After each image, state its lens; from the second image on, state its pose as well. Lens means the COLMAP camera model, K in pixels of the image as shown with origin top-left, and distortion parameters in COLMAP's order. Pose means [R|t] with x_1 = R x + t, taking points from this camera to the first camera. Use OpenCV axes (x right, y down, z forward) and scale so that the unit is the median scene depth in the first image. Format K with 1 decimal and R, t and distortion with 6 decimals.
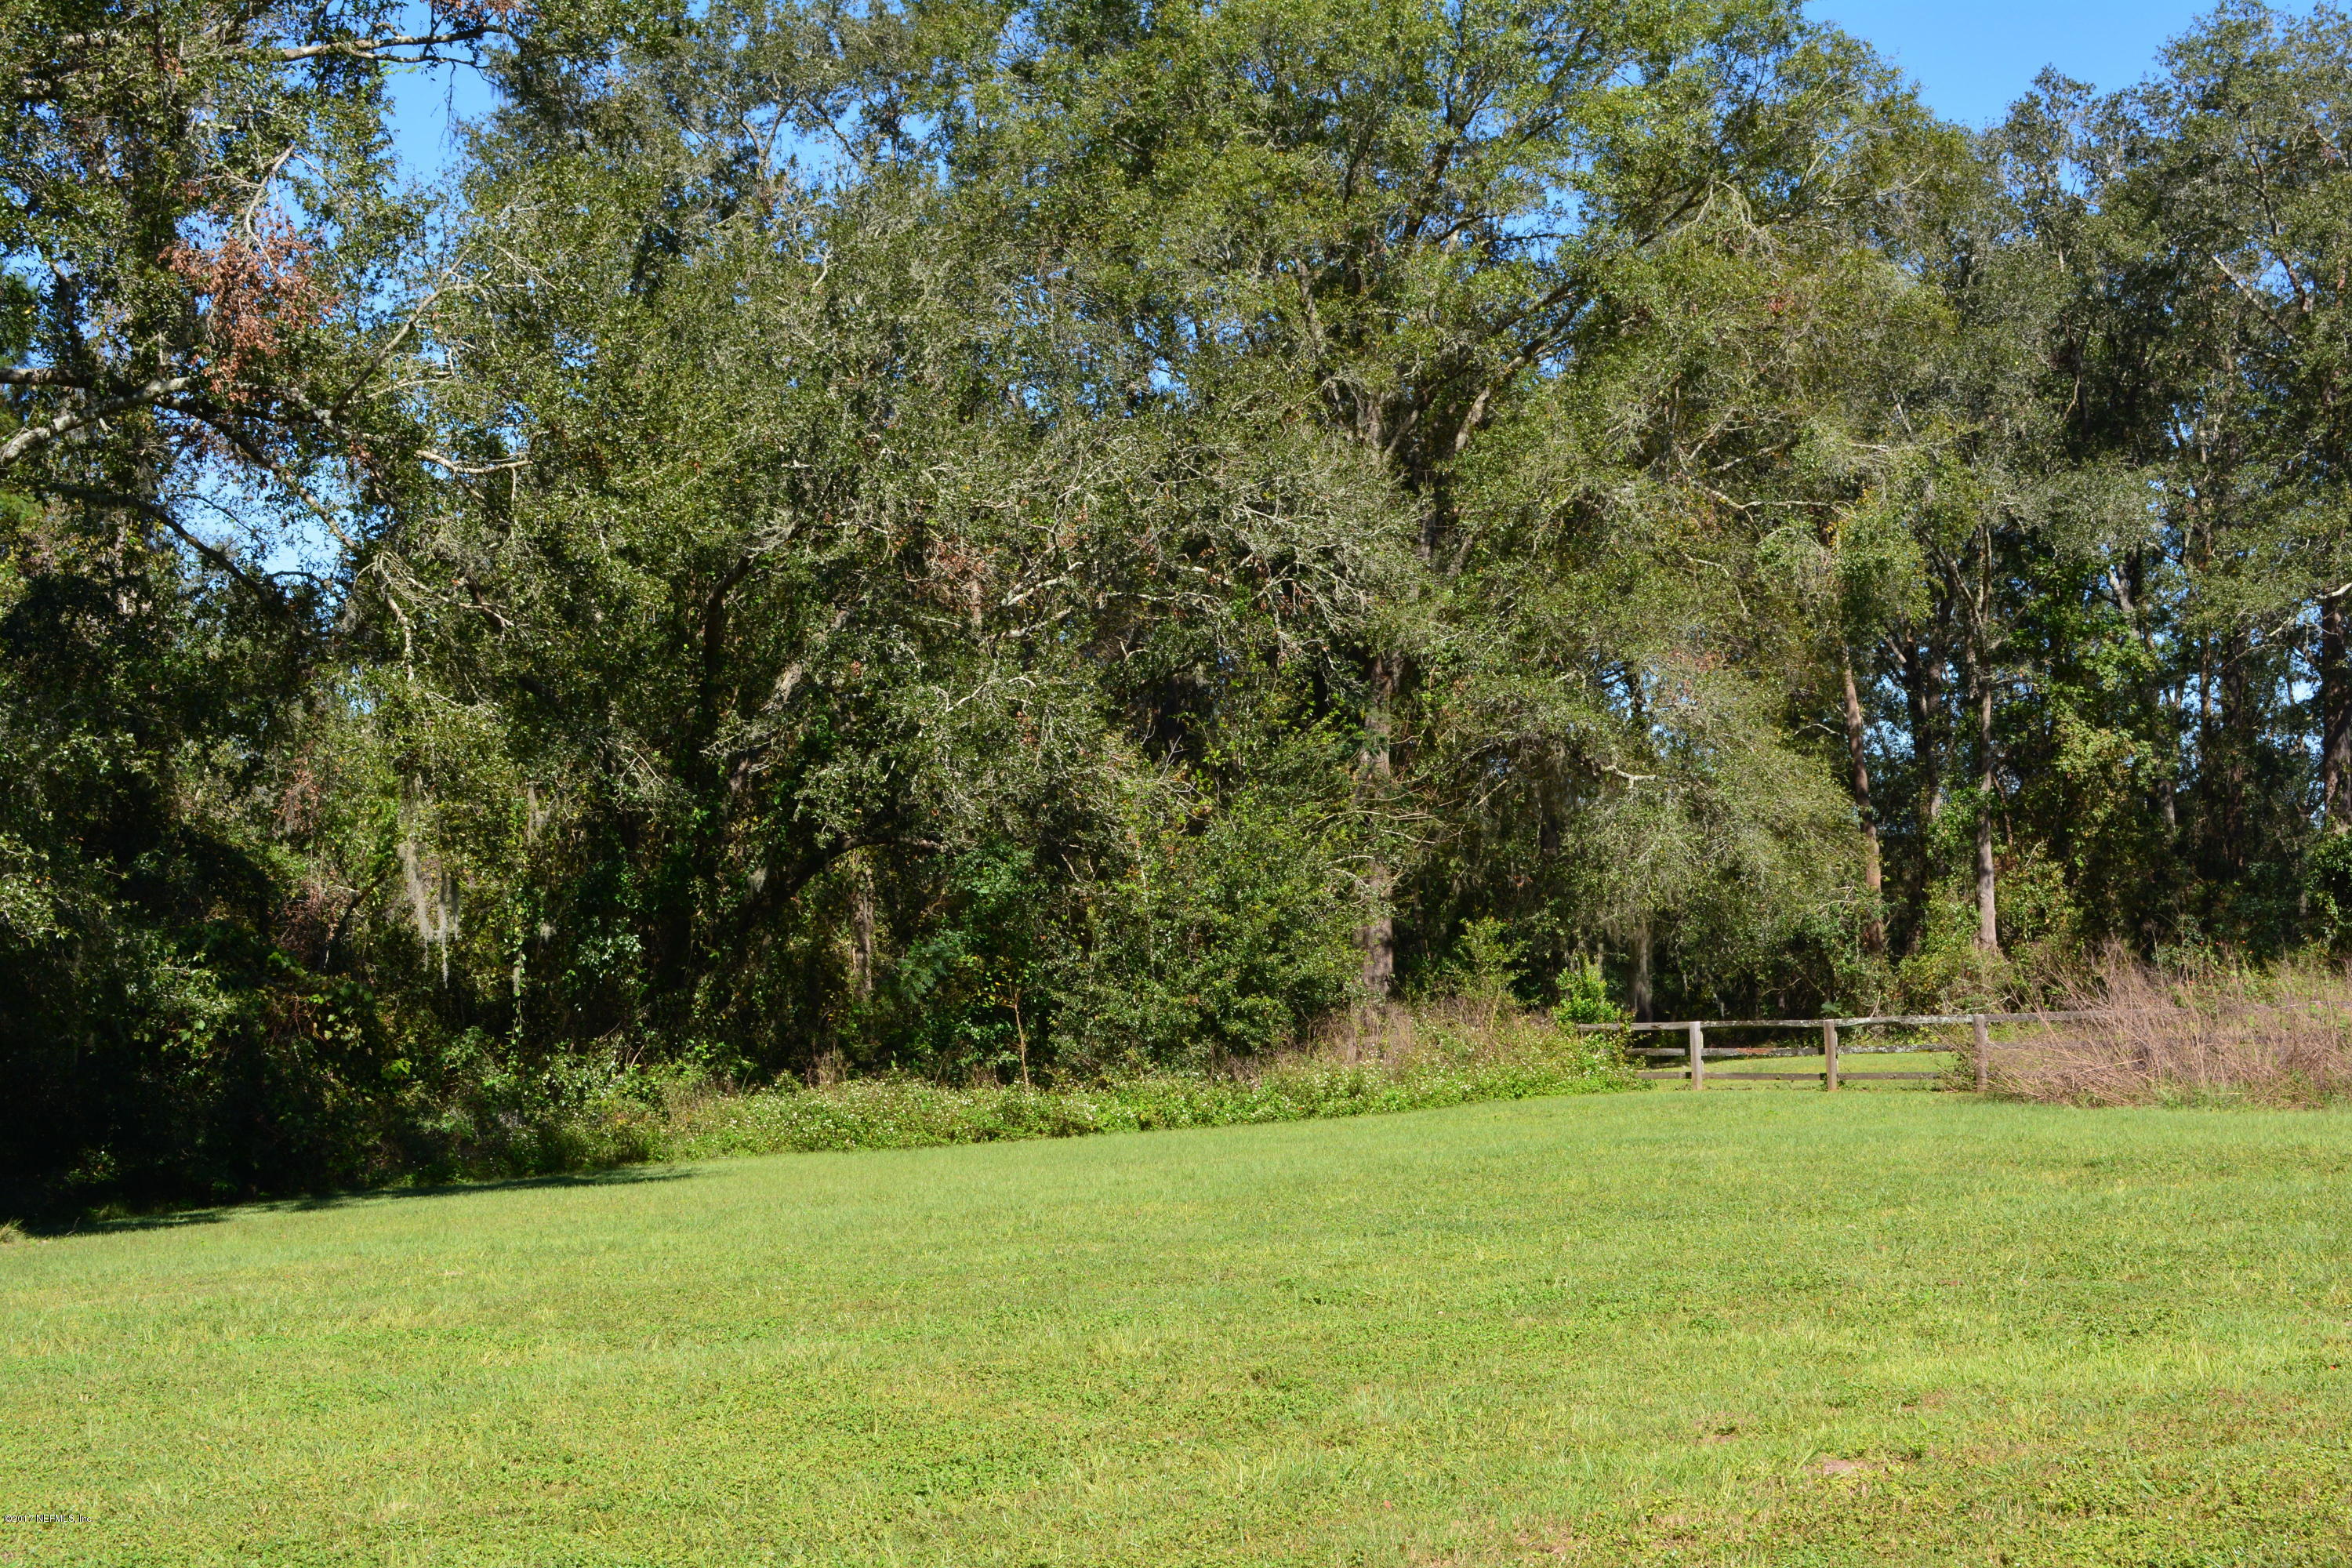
lens RADIAL K [[3198.8, 0, 1166.8], [0, 3198.8, 785.5], [0, 0, 1]] dist [-0.032154, 0.000000]
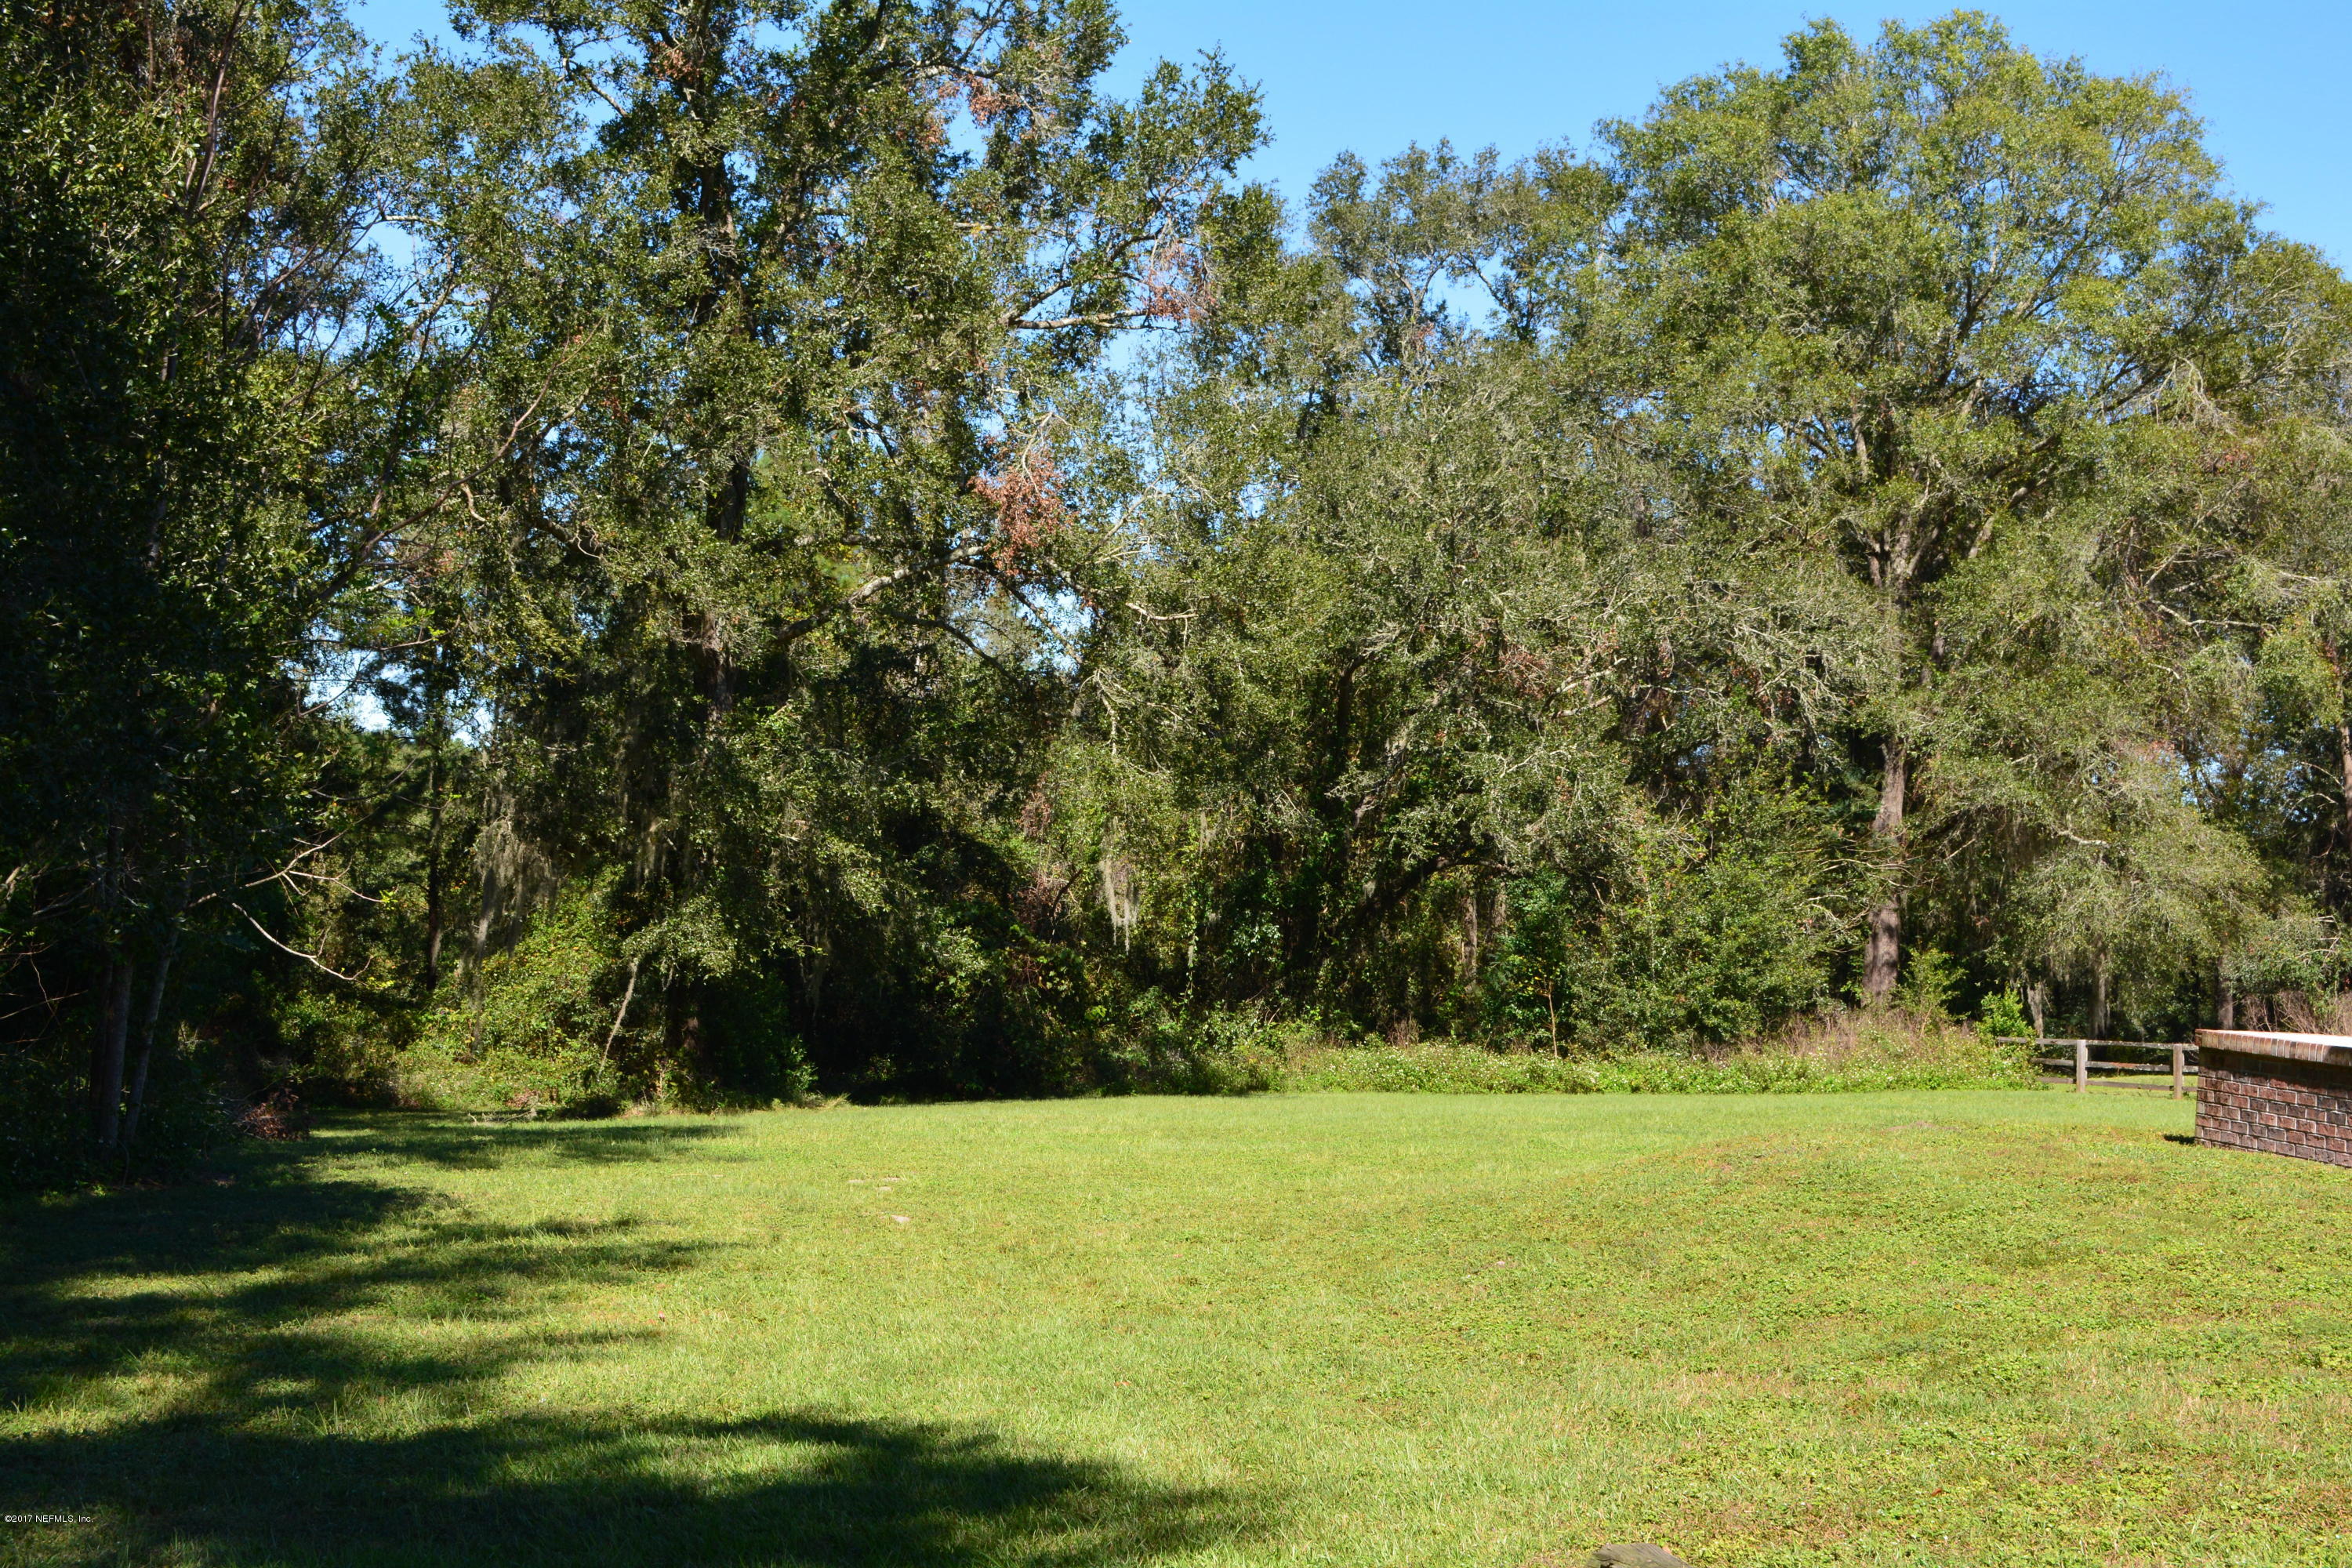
lens RADIAL K [[3198.8, 0, 1190.9], [0, 3198.8, 786.0], [0, 0, 1]] dist [-0.032154, 0.000000]
pose [[0.976037, 0.047629, -0.212330, 0.086454], [-0.046617, 0.998865, 0.009774, -0.024471], [0.212555, 0.000358, 0.977149, -0.337196]]
